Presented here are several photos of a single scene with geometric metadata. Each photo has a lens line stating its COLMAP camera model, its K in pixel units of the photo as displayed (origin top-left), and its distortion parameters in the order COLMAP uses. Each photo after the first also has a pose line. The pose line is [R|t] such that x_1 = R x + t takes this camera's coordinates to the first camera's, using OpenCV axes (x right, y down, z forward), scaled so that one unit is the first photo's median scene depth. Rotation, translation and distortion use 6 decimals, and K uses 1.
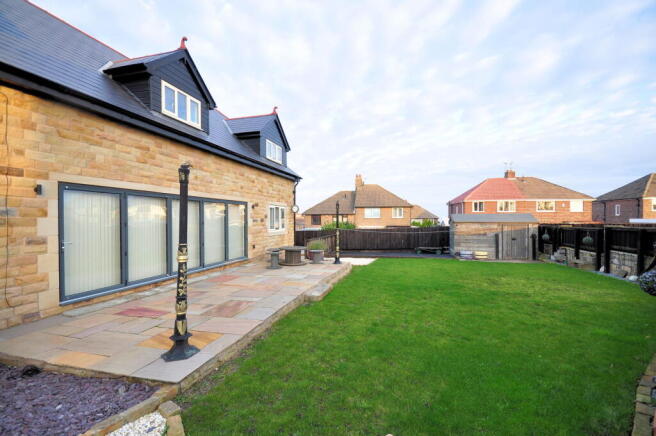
lens RADIAL K [[284.3, 0, 332.0], [0, 284.3, 220.1], [0, 0, 1]] dist [-0.010059, -0.005370]
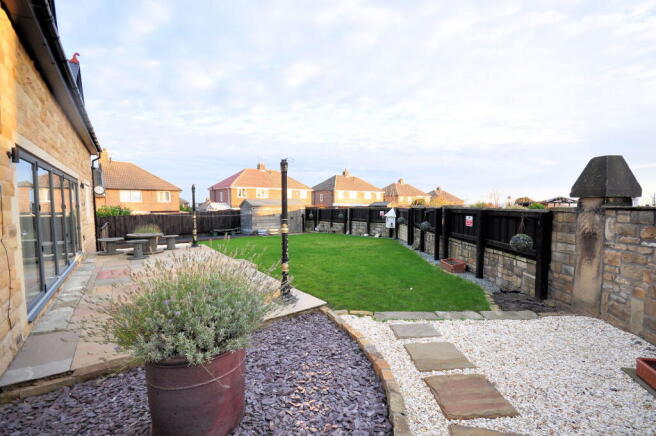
lens RADIAL K [[284.3, 0, 331.8], [0, 284.3, 223.0], [0, 0, 1]] dist [-0.010059, -0.005370]
pose [[0.617169, -0.052528, 0.785075, -0.311504], [0.002501, 0.997895, 0.064802, 0.002605], [-0.786826, -0.038031, 0.616001, -0.001029]]
